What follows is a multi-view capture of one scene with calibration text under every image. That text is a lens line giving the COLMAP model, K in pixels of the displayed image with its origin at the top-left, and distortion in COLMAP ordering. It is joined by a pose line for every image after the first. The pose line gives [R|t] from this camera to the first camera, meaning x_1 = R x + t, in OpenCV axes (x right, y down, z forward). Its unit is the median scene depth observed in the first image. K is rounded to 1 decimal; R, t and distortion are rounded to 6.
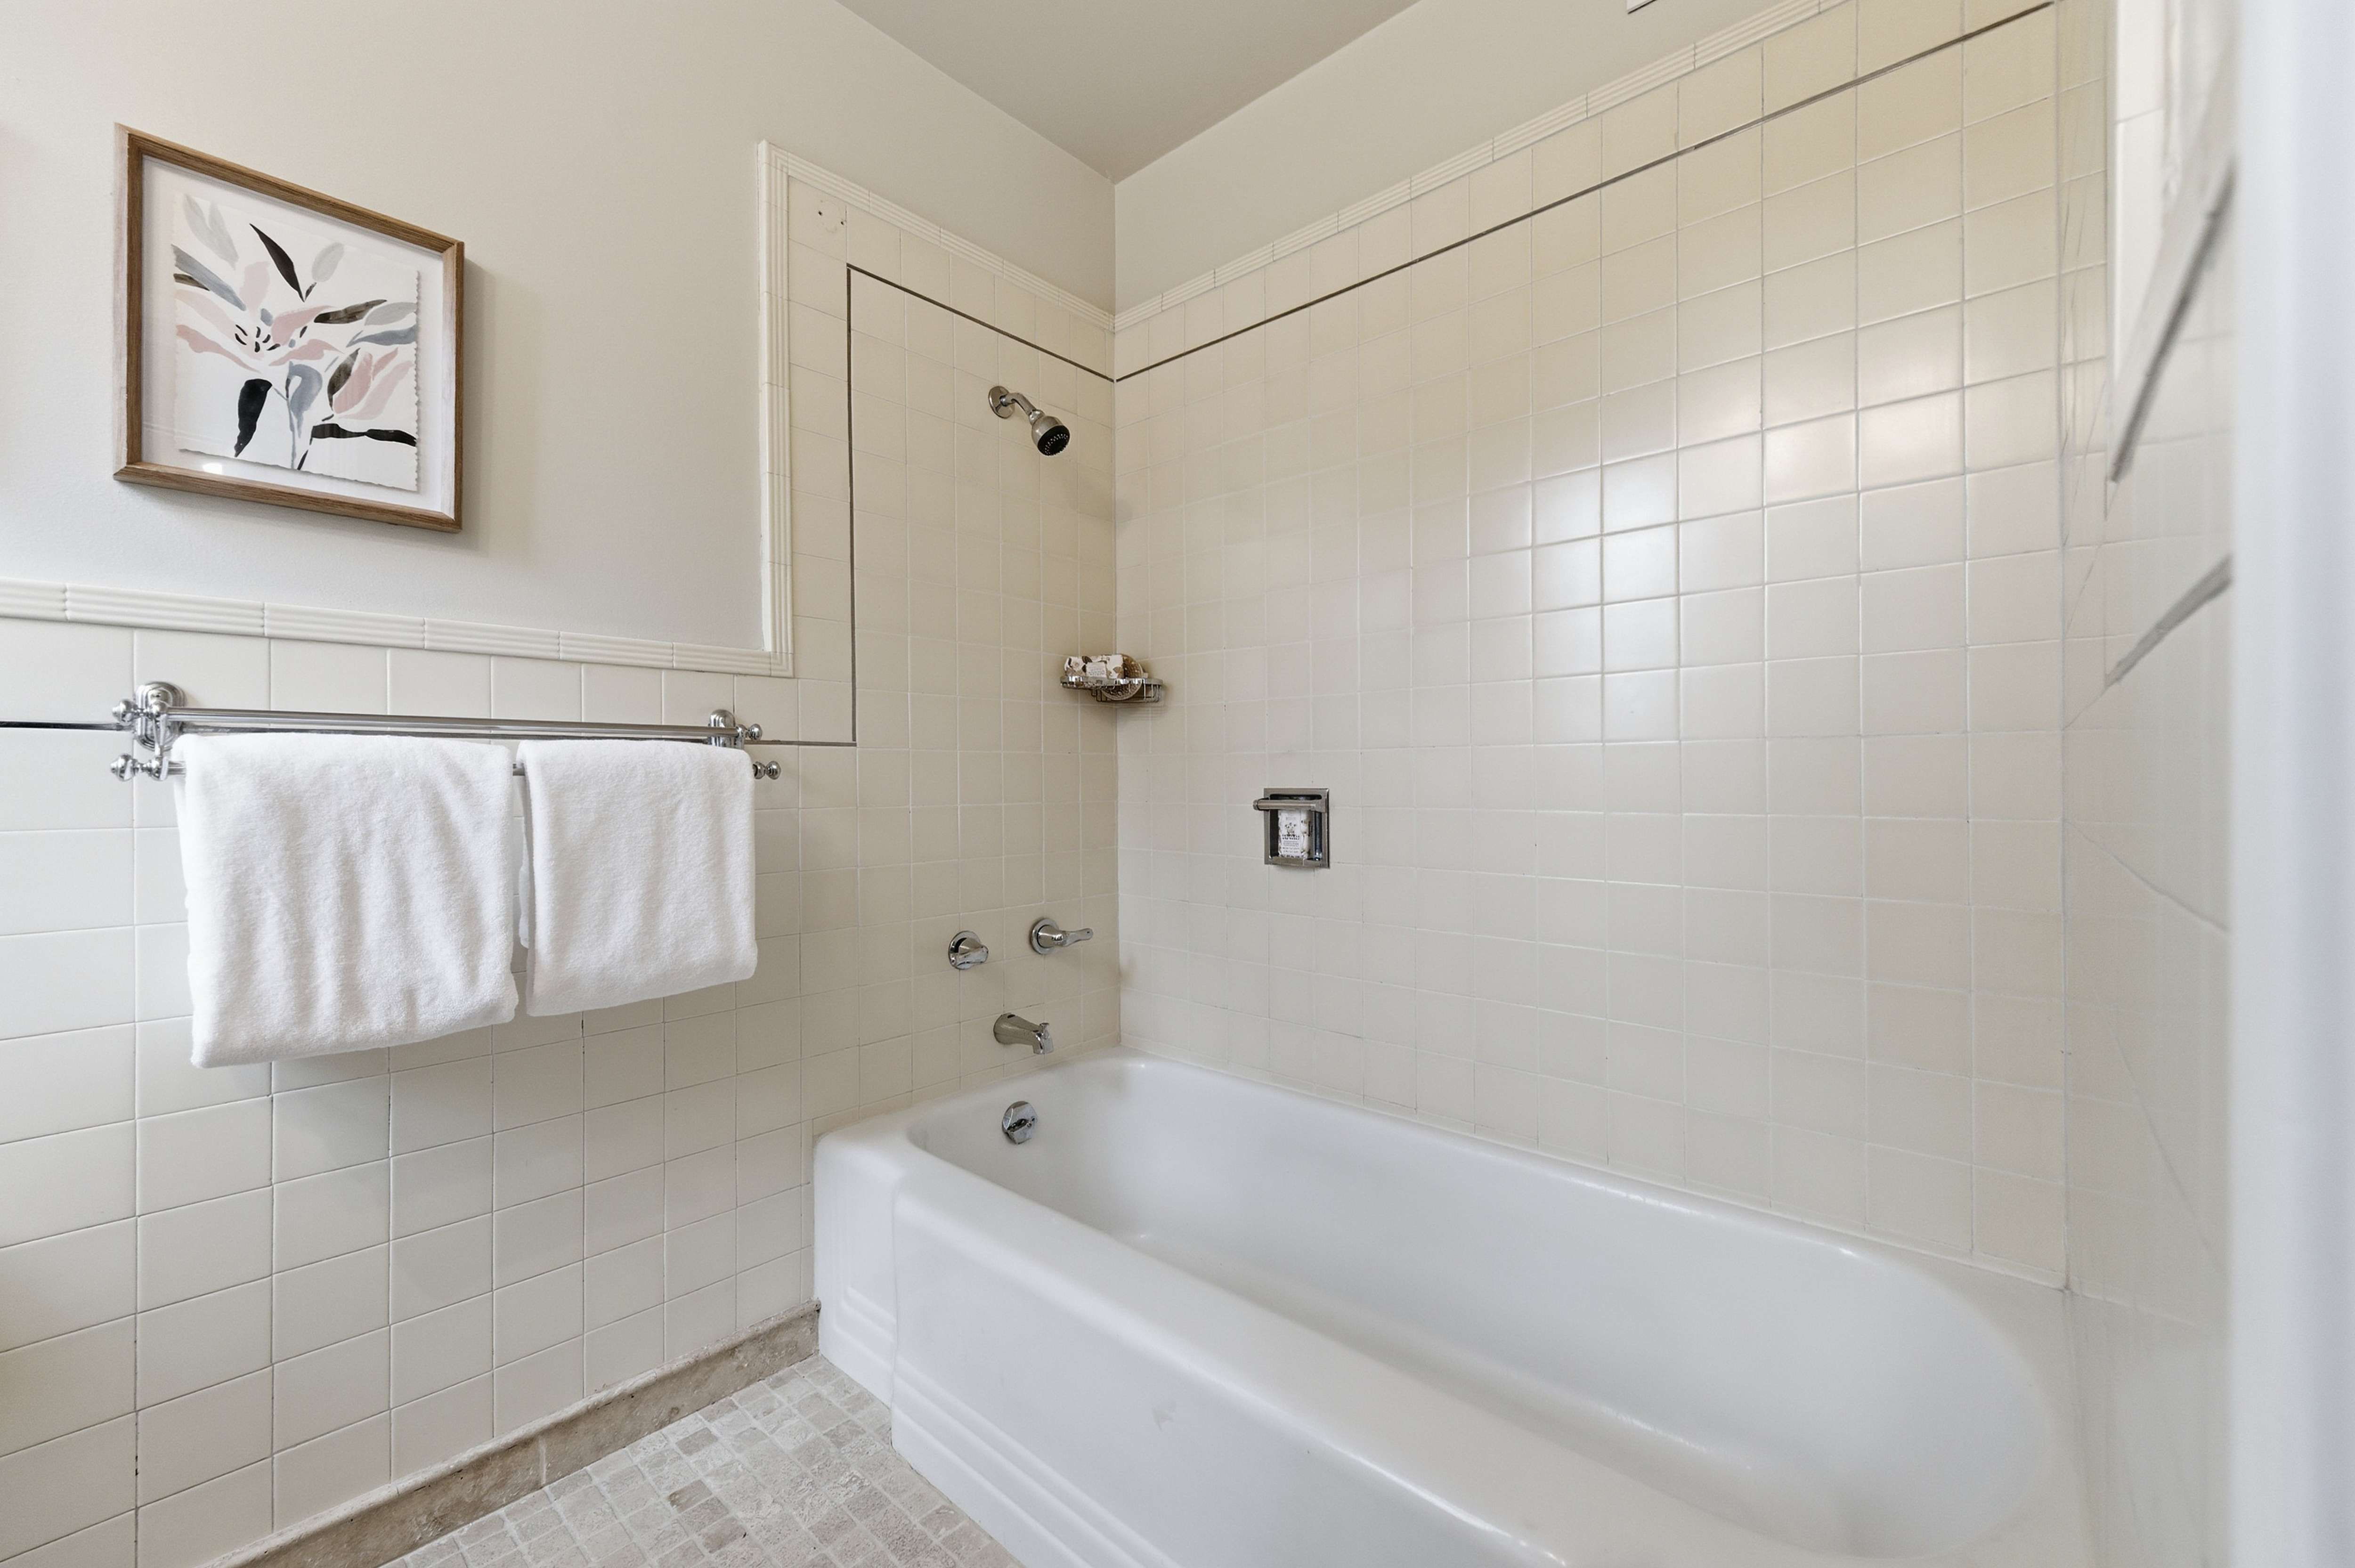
lens RADIAL K [[922.6, 0, 1178.2], [0, 922.6, 780.9], [0, 0, 1]] dist [-0.001963, 0.000261]
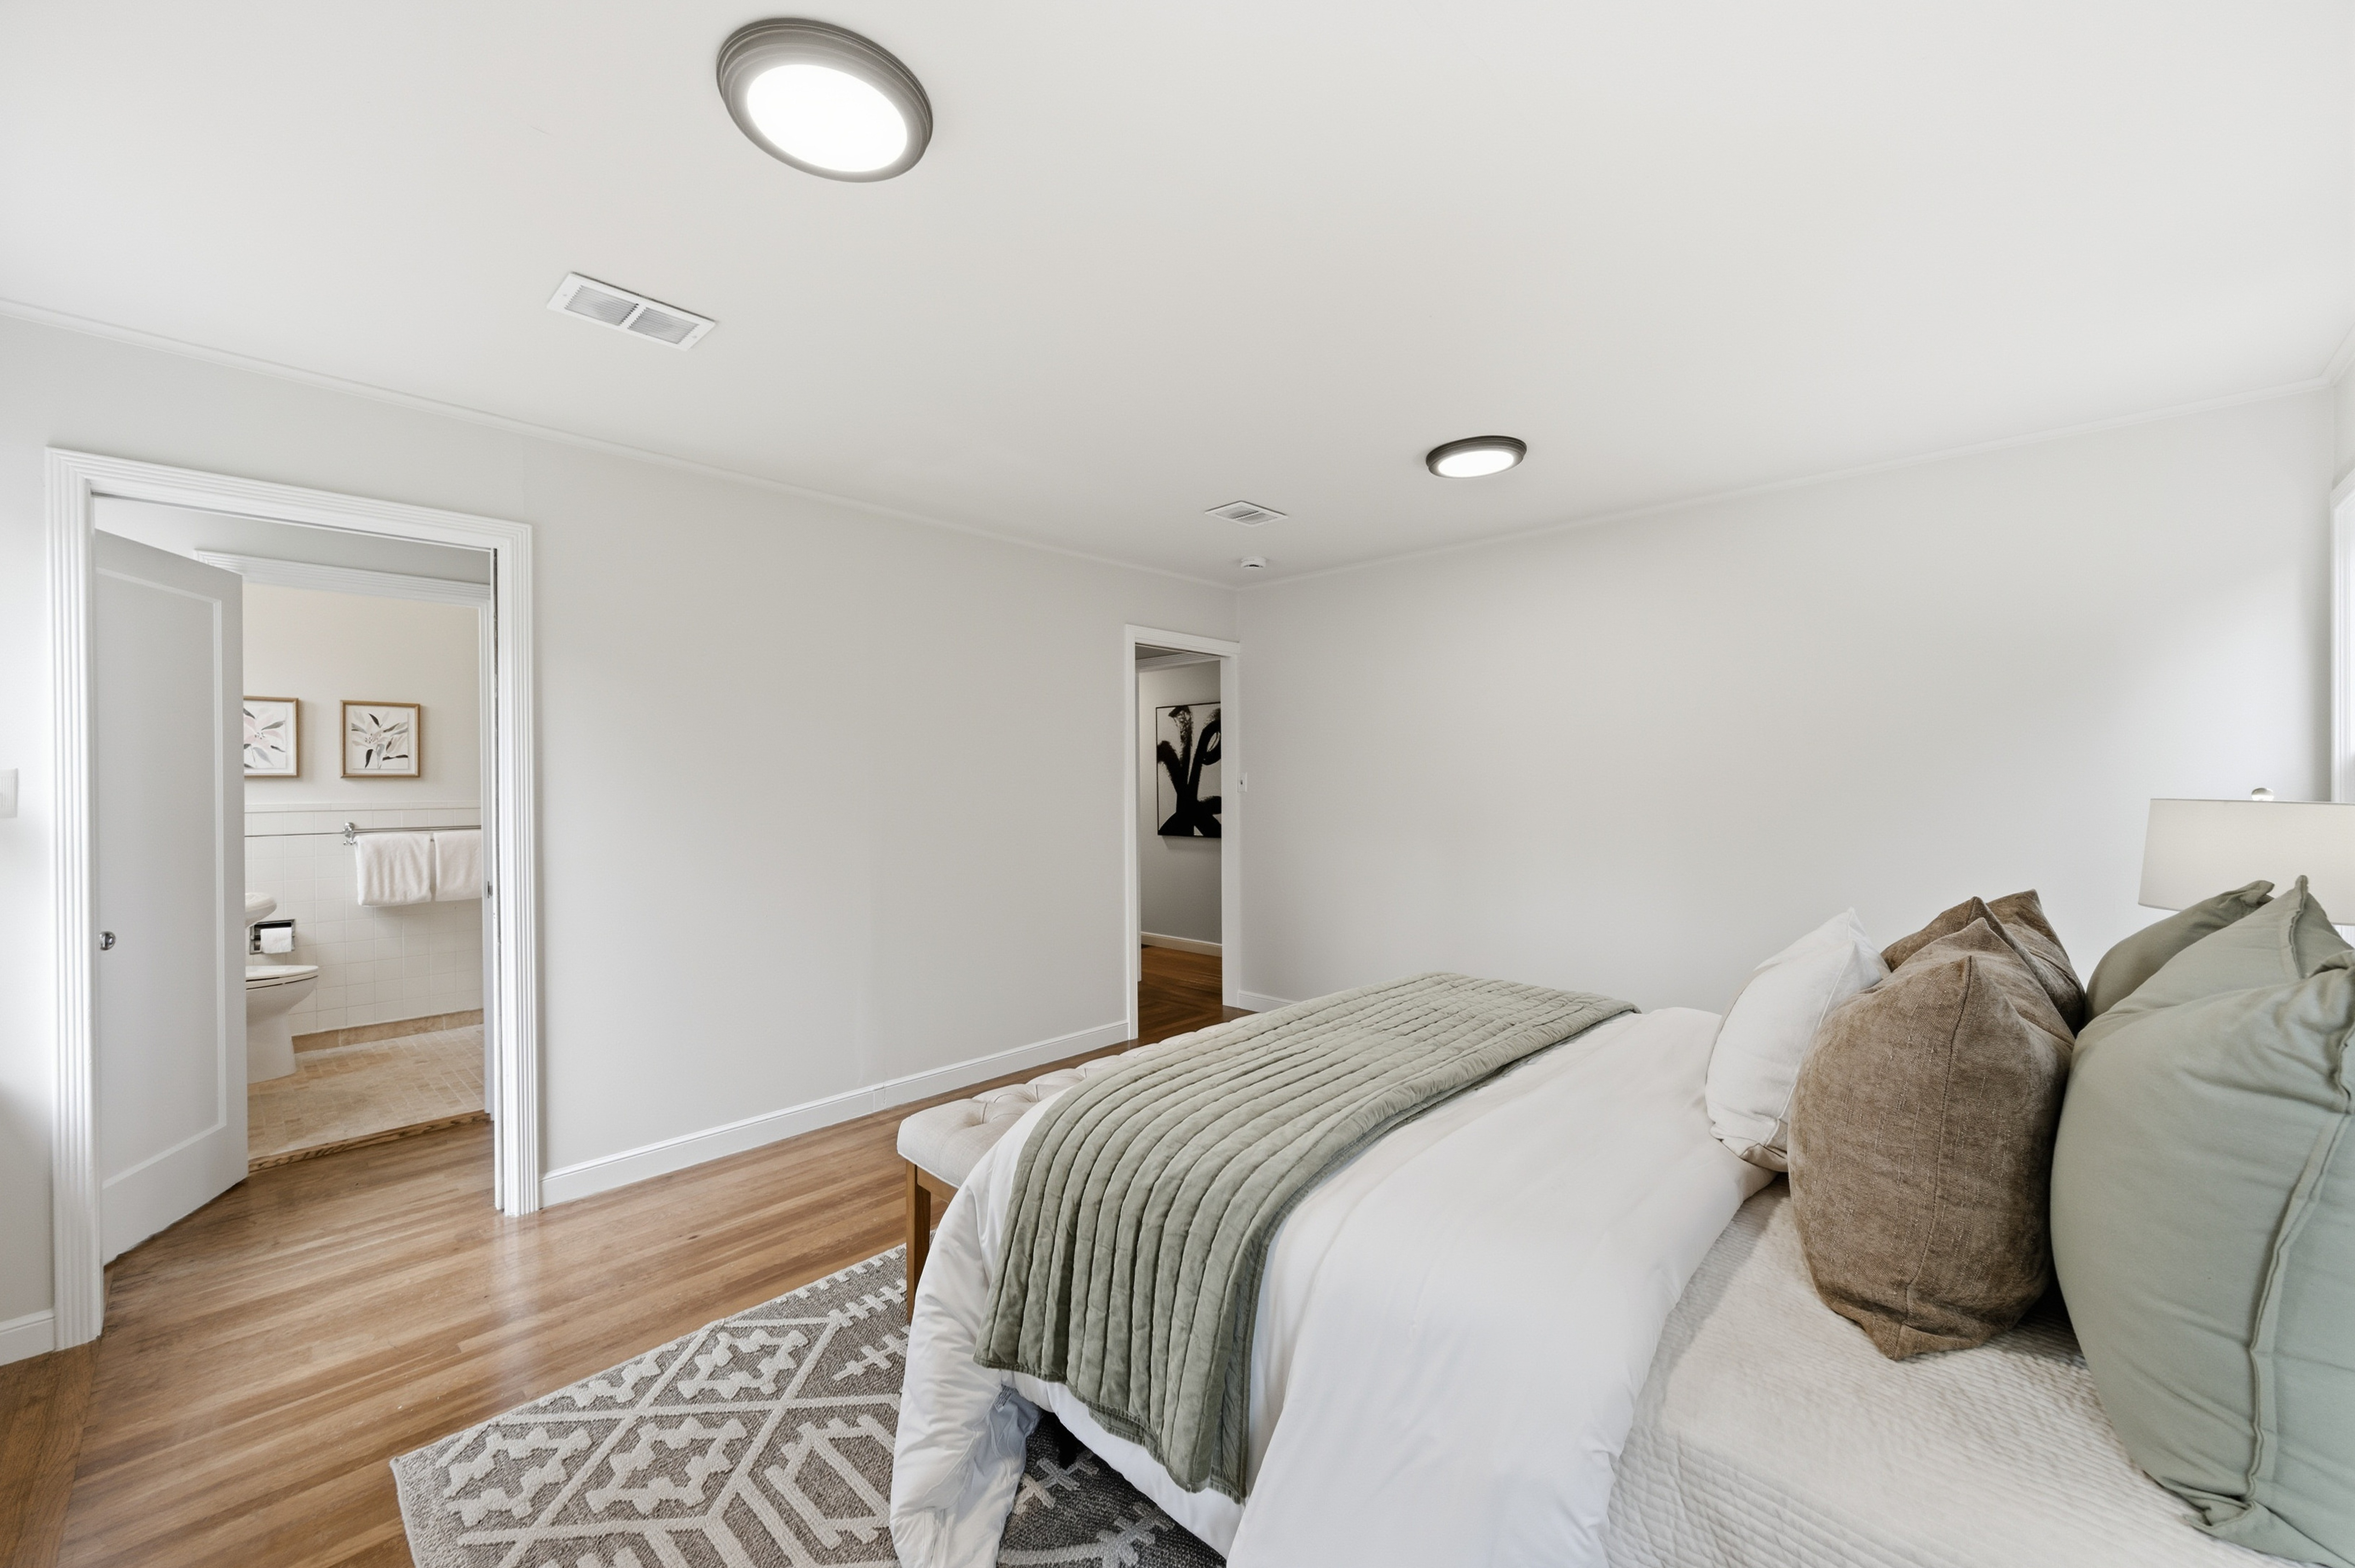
lens RADIAL K [[922.6, 0, 1177.7], [0, 922.6, 786.3], [0, 0, 1]] dist [-0.001963, 0.000261]
pose [[0.999160, -0.010818, -0.039534, 2.895974], [0.010731, 0.999939, -0.002420, -0.214120], [0.039558, 0.001993, 0.999215, -3.106751]]
